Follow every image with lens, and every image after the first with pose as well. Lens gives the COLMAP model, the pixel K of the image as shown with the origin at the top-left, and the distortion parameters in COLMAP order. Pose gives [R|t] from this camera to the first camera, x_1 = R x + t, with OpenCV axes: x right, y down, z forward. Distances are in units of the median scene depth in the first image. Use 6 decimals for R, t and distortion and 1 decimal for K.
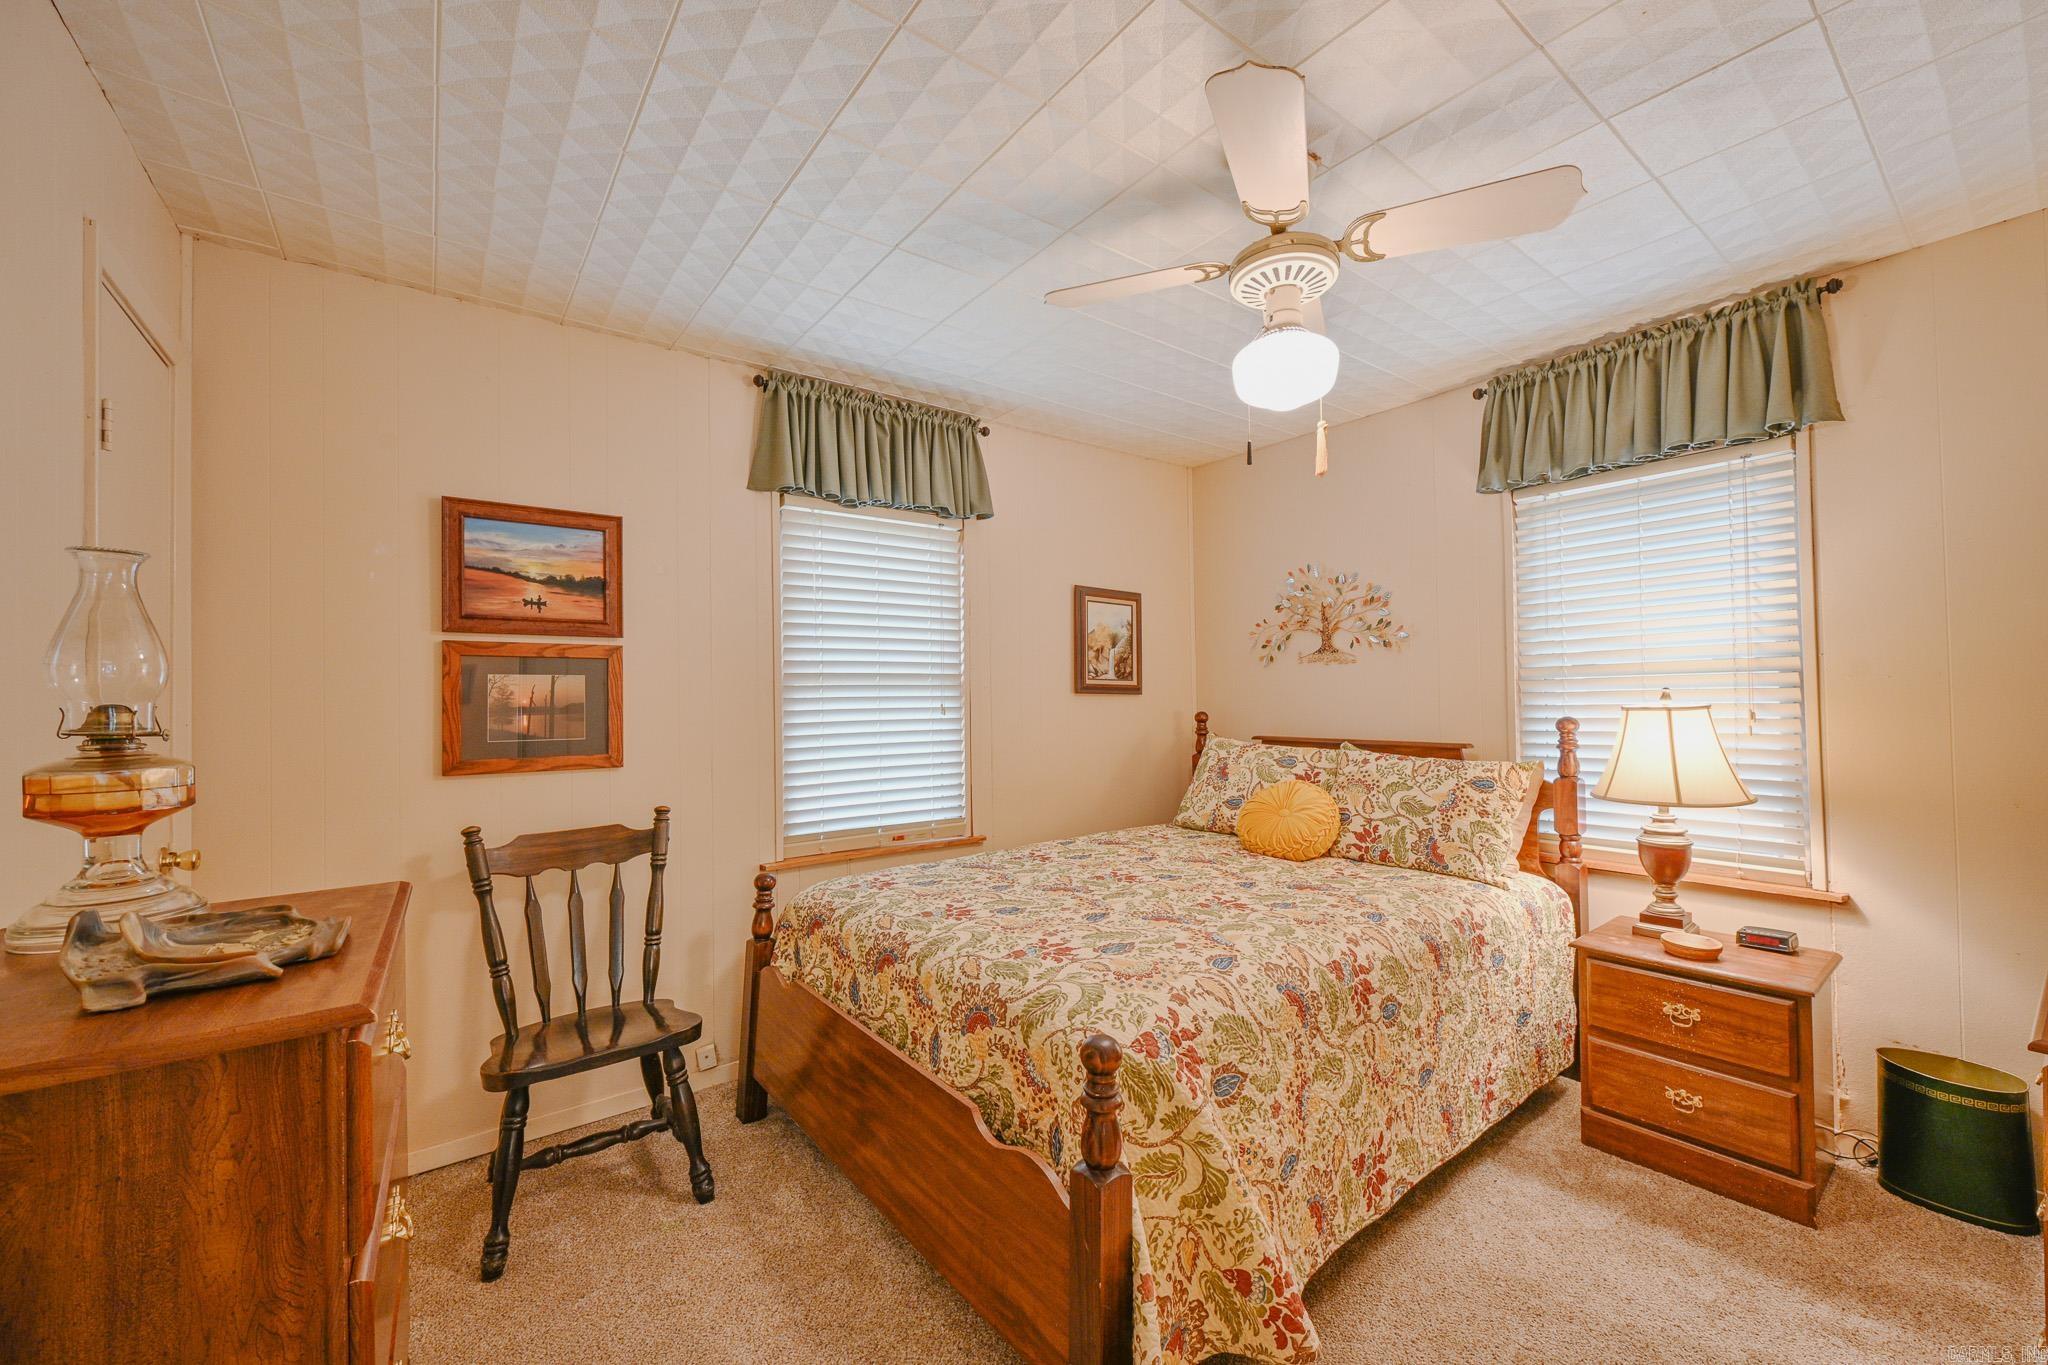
lens RADIAL K [[797.1, 0, 1036.2], [0, 797.1, 684.6], [0, 0, 1]] dist [-0.001634, -0.000208]
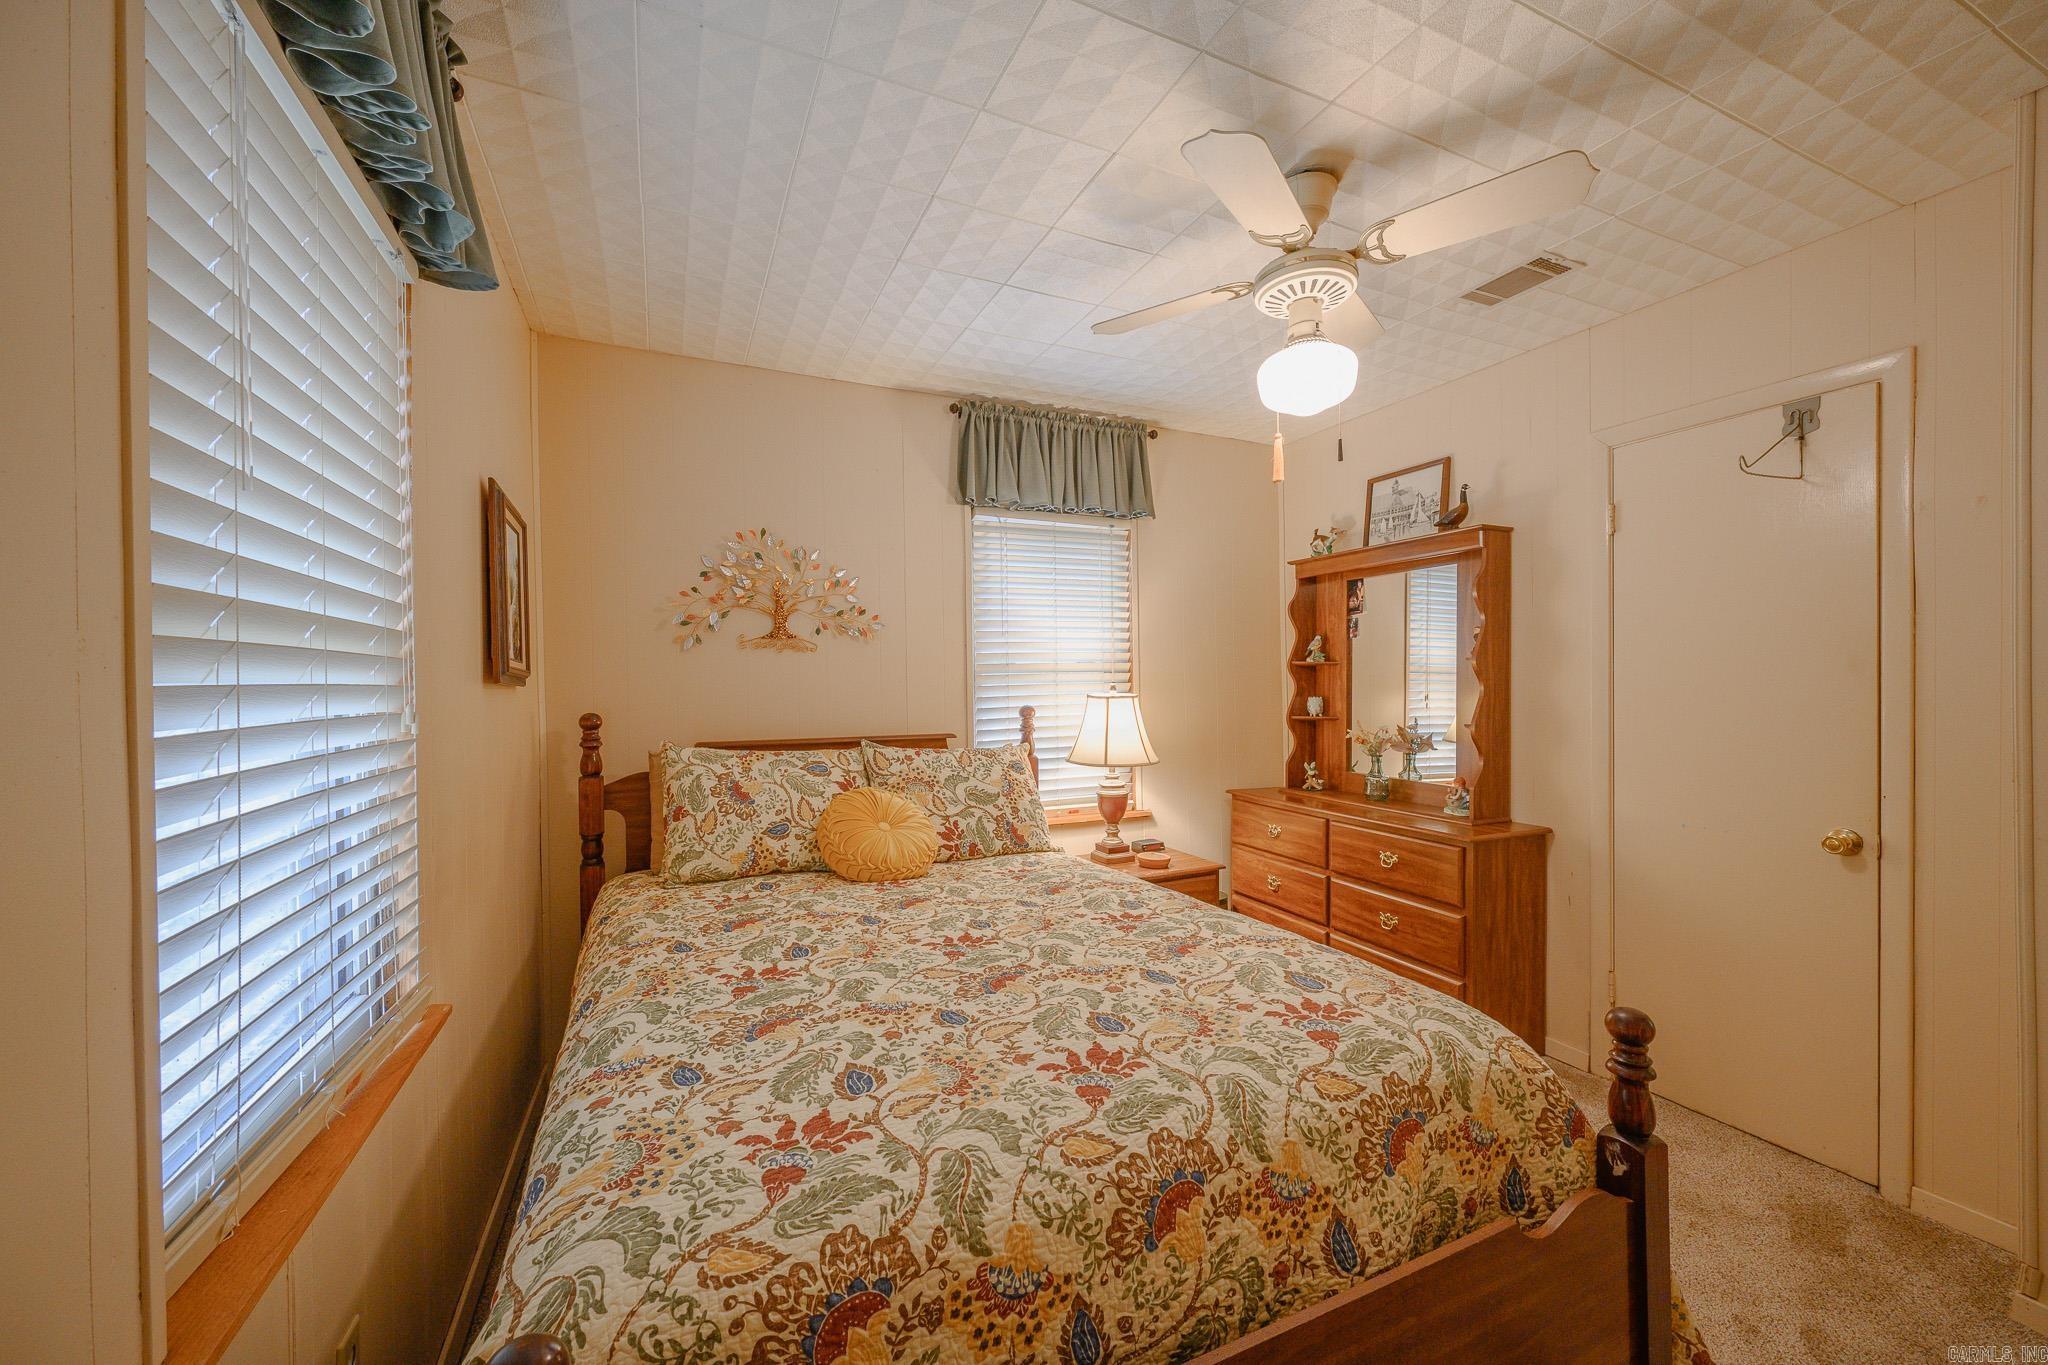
lens RADIAL K [[797.1, 0, 1036.2], [0, 797.1, 684.6], [0, 0, 1]] dist [-0.001634, -0.000208]
pose [[0.222217, 0.007907, 0.974965, -0.525053], [-0.009123, 0.999940, -0.006030, 0.016223], [-0.974955, -0.007555, 0.222276, 0.727190]]
